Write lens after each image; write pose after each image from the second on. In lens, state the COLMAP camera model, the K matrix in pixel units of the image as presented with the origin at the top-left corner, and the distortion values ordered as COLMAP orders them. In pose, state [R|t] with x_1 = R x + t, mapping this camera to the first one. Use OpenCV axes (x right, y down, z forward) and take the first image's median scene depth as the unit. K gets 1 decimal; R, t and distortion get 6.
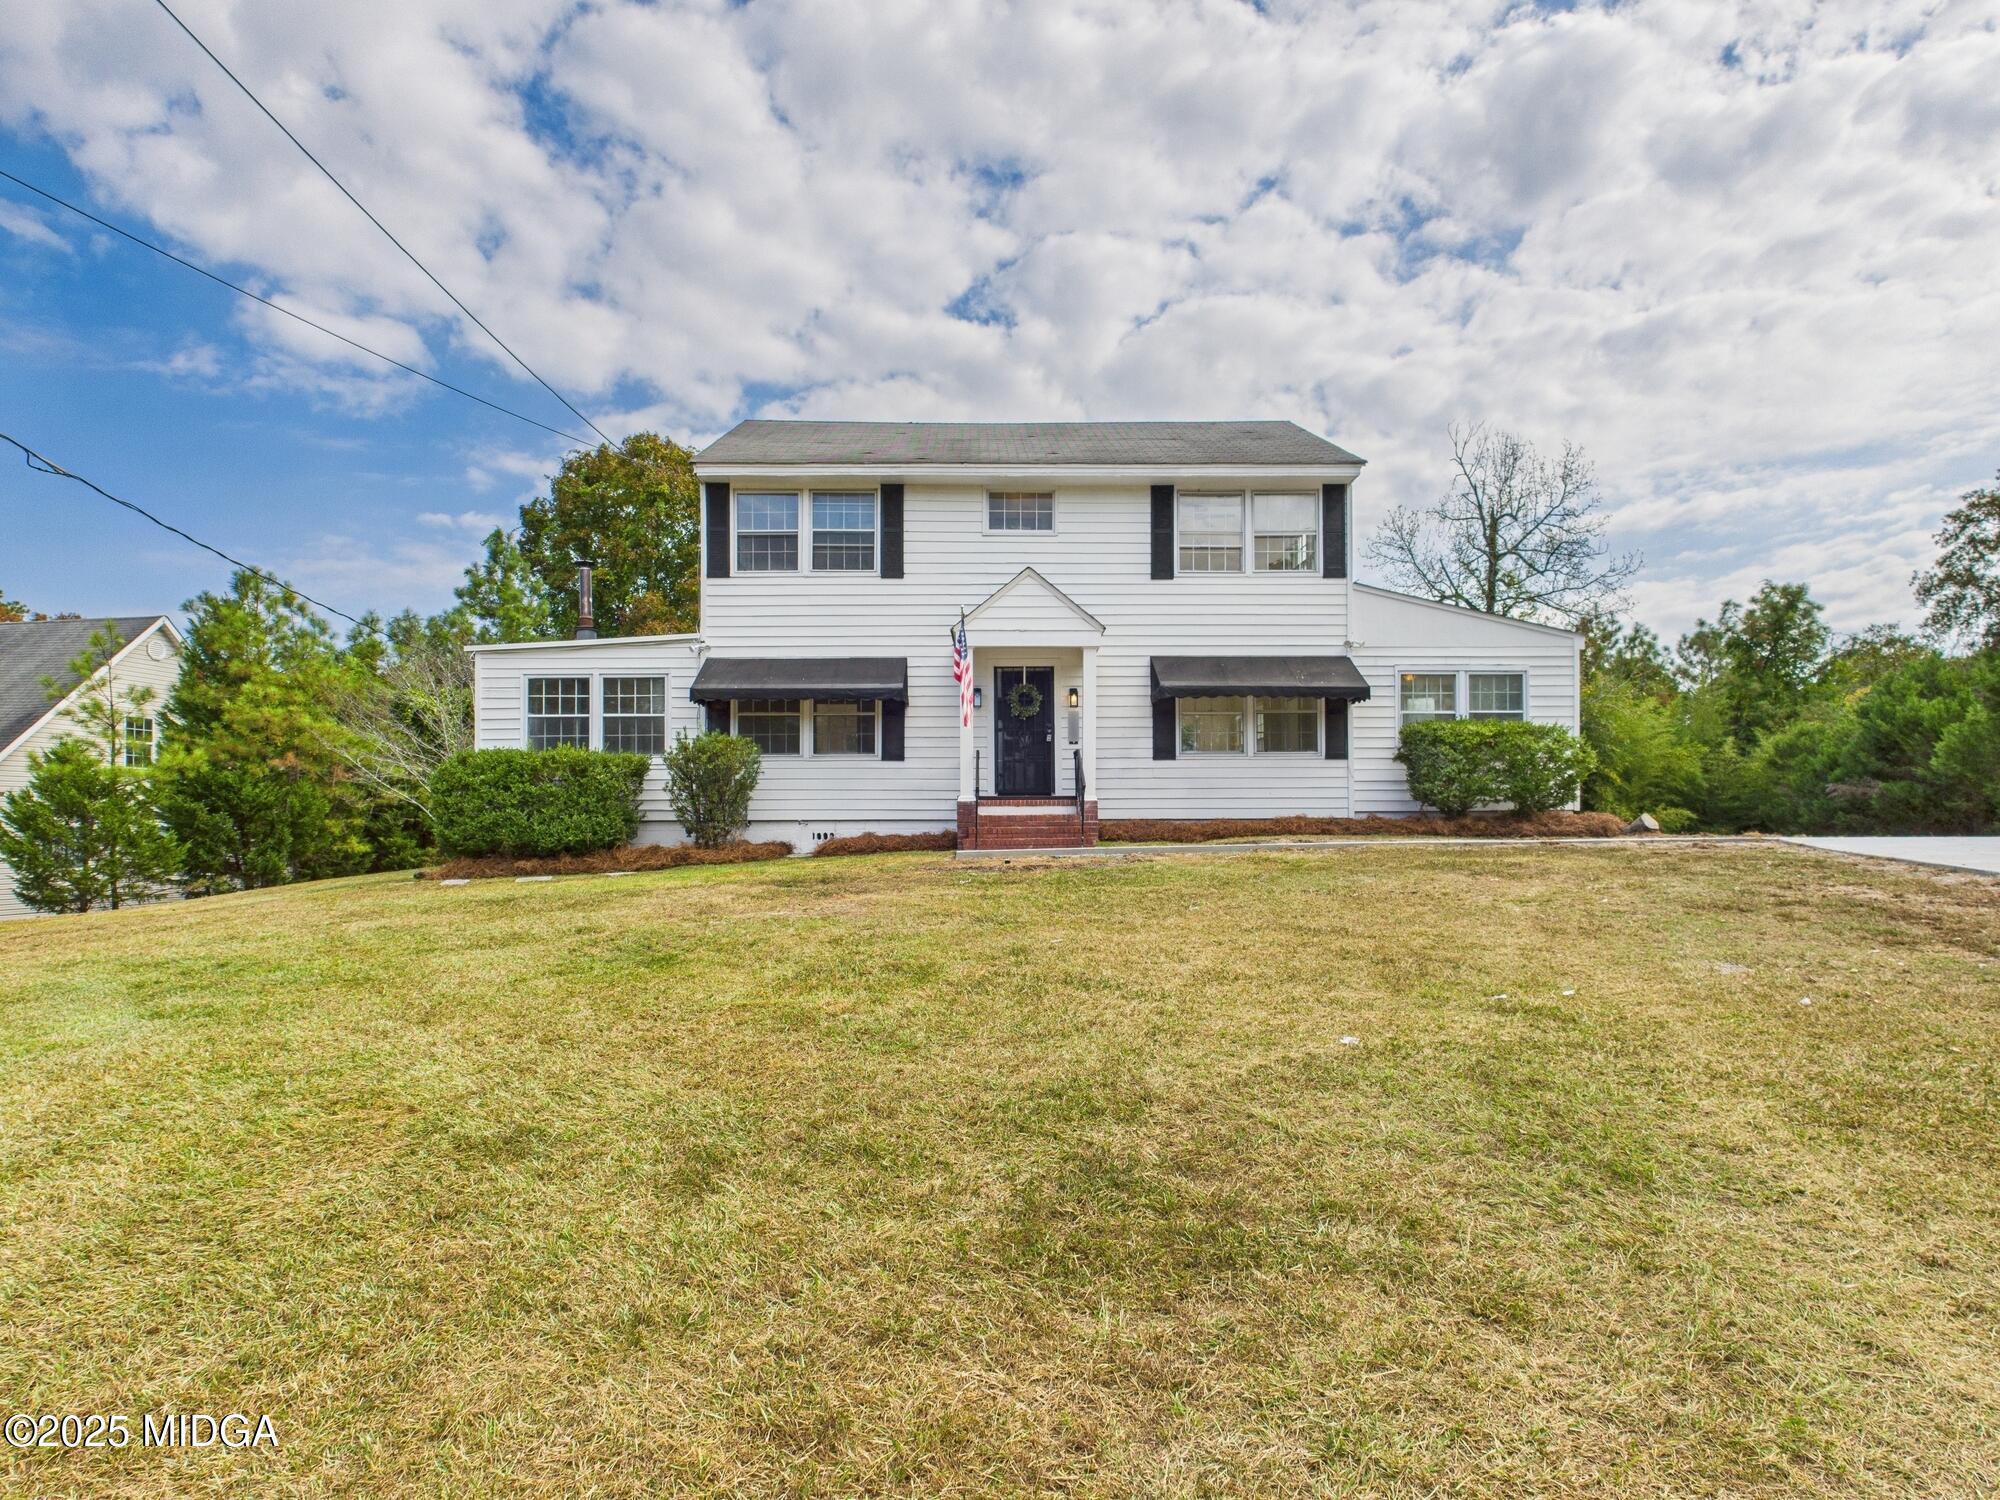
lens RADIAL K [[805.3, 0, 995.2], [0, 805.3, 783.5], [0, 0, 1]] dist [-0.000523, -0.000017]
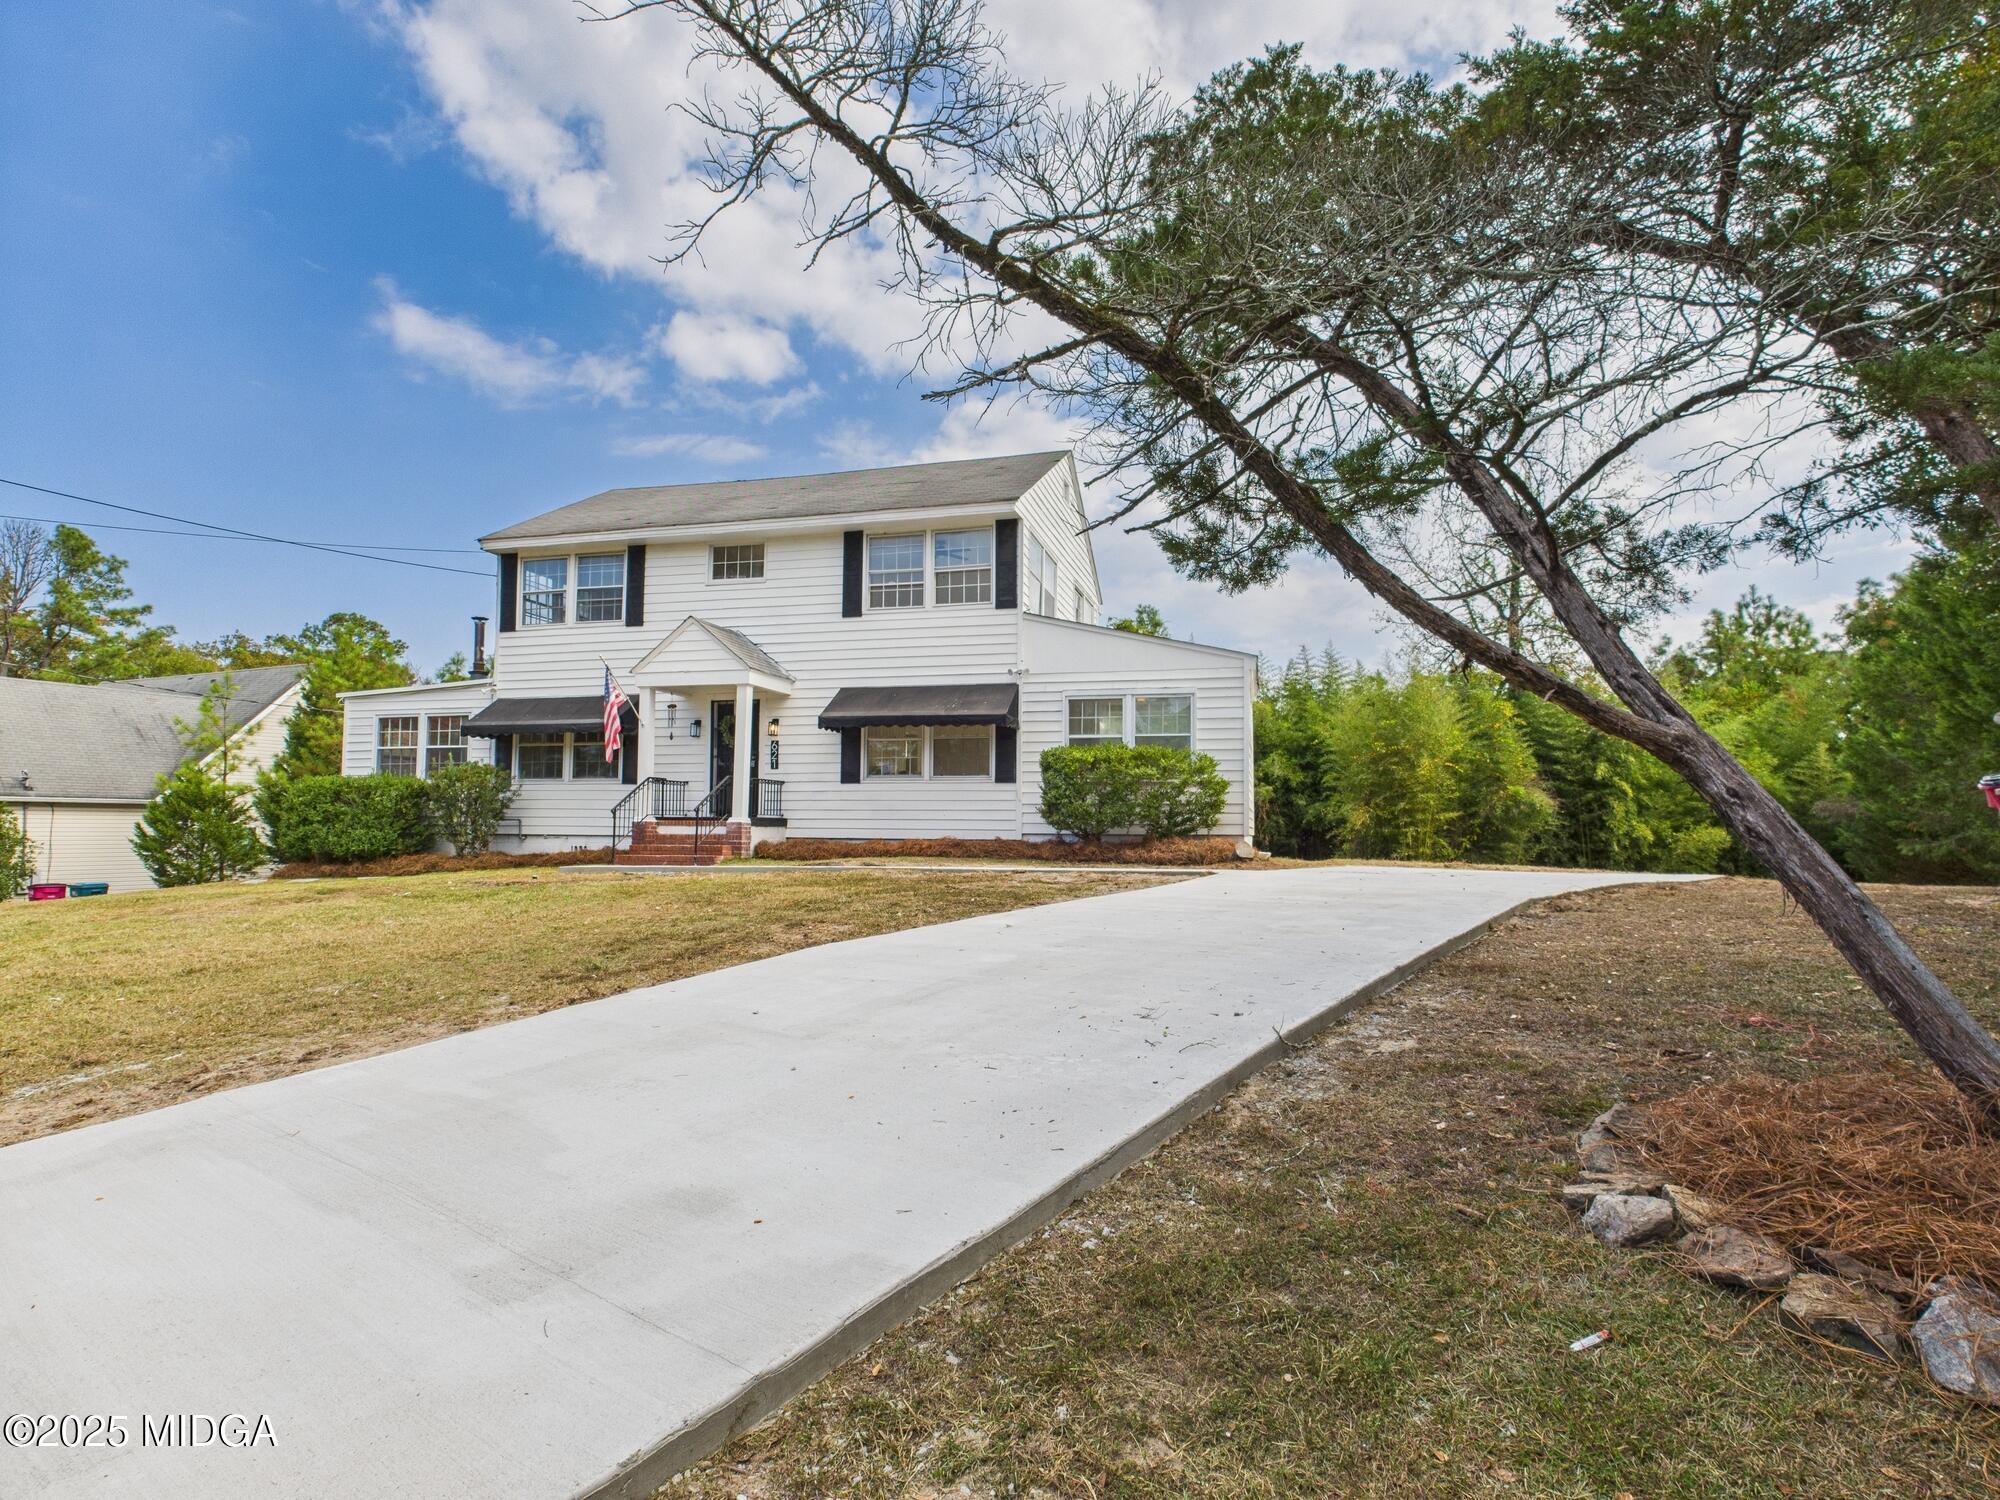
lens RADIAL K [[789.1, 0, 1010.7], [0, 789.1, 760.9], [0, 0, 1]] dist [0.000380, -0.000063]
pose [[0.978452, -0.005574, -0.206399, 0.631095], [-0.005906, 0.998471, -0.054961, -0.003699], [0.206390, 0.054996, 0.976923, 0.019485]]
